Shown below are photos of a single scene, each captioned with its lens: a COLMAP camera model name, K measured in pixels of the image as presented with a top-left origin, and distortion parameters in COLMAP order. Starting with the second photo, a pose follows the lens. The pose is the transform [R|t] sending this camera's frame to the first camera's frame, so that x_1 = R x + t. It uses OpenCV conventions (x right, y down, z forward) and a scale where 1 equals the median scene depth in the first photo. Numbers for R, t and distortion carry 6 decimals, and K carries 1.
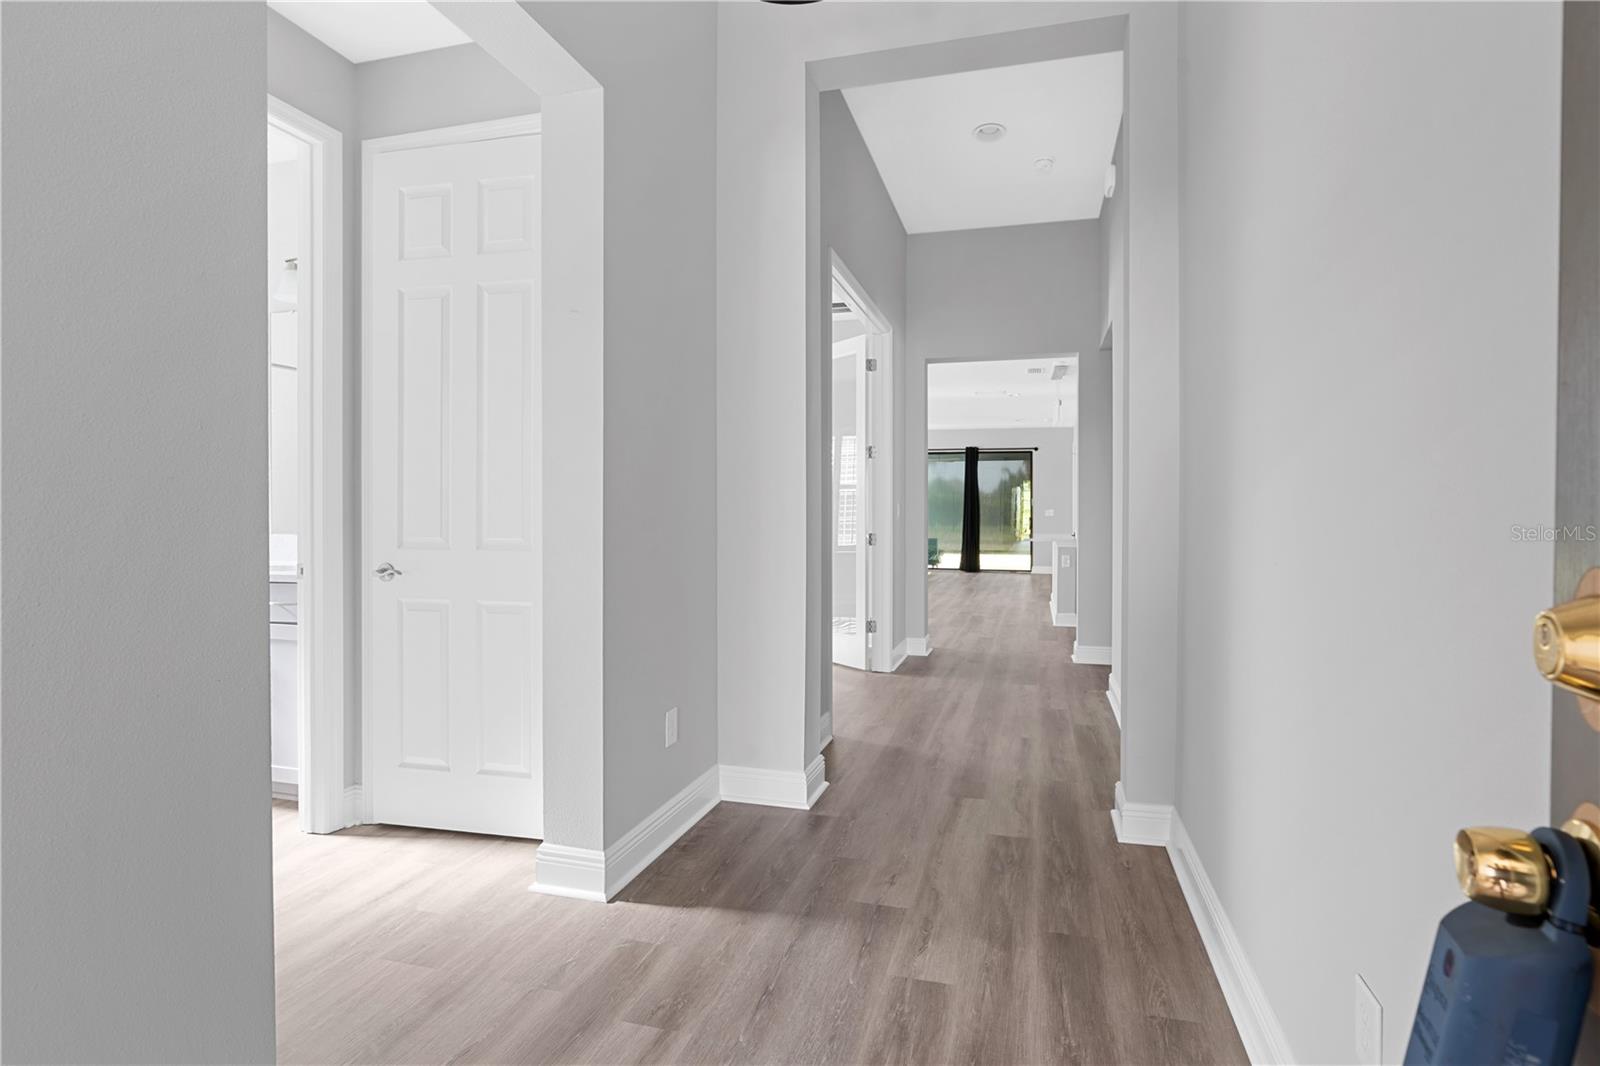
lens RADIAL K [[728.0, 0, 797.3], [0, 728.0, 529.8], [0, 0, 1]] dist [0.001423, 0.000857]
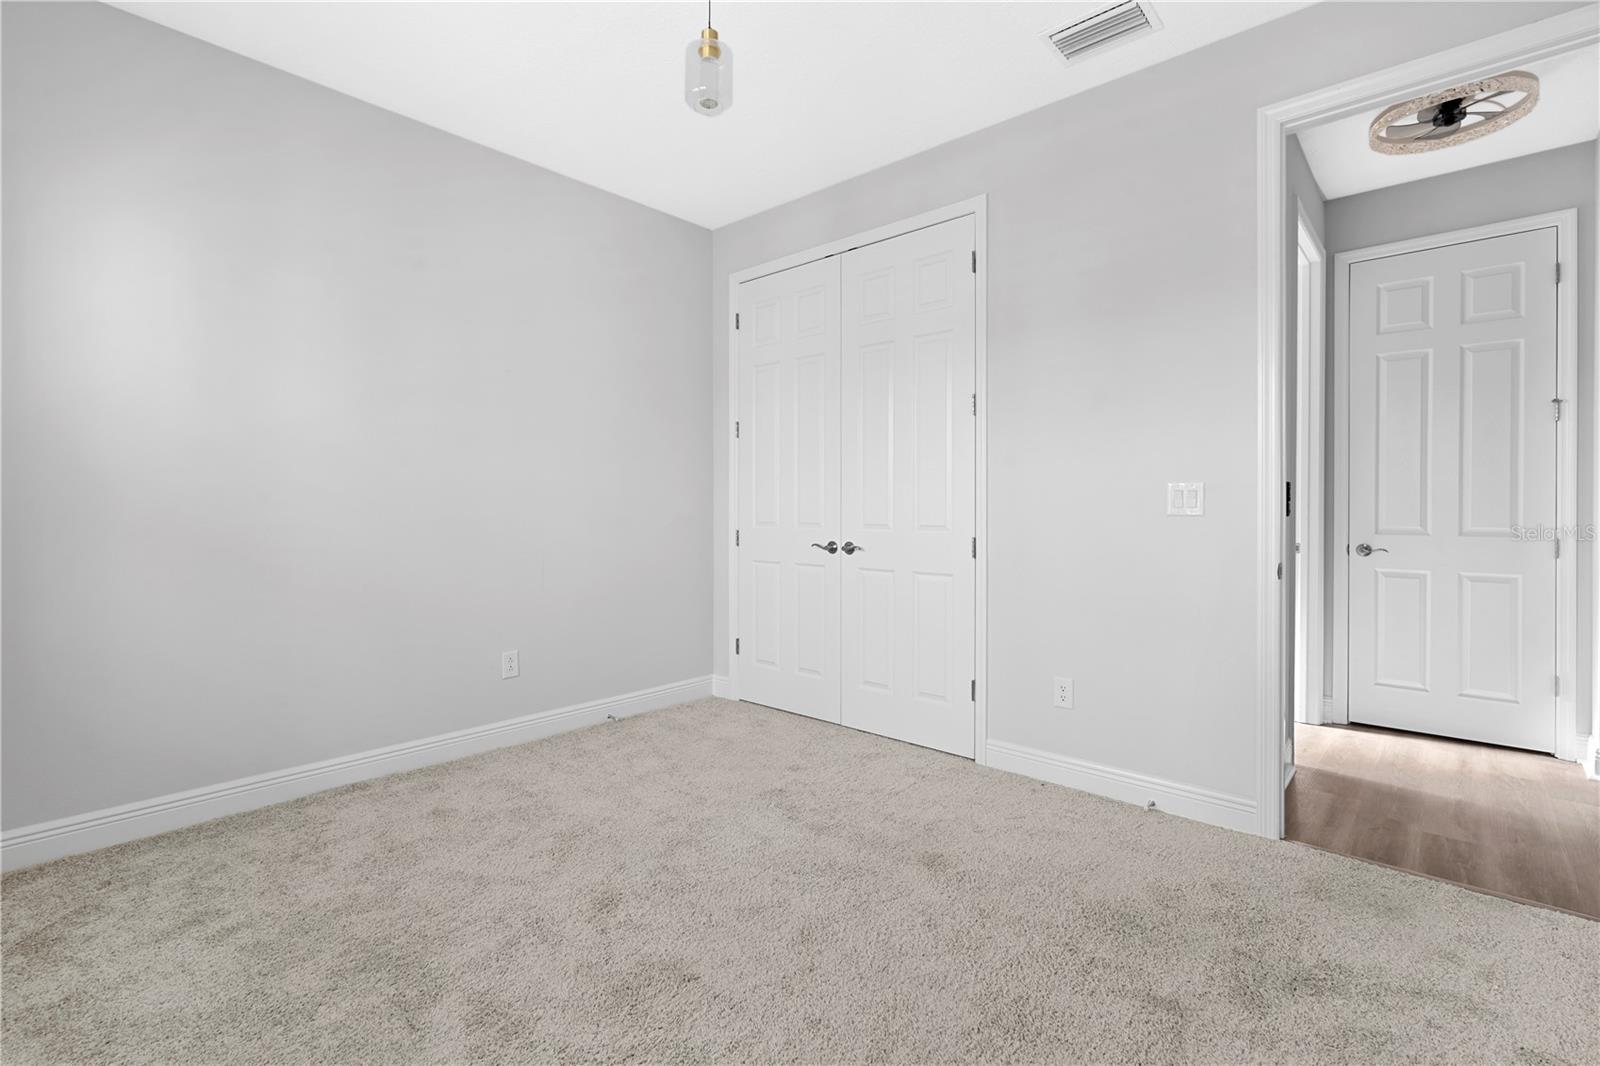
lens RADIAL K [[728.0, 0, 792.9], [0, 728.0, 507.4], [0, 0, 1]] dist [0.001423, 0.000857]
pose [[0.884192, 0.000435, -0.467124, -0.901178], [-0.005388, 0.999943, -0.009268, -0.006613], [0.467093, 0.010711, 0.884143, -0.820694]]
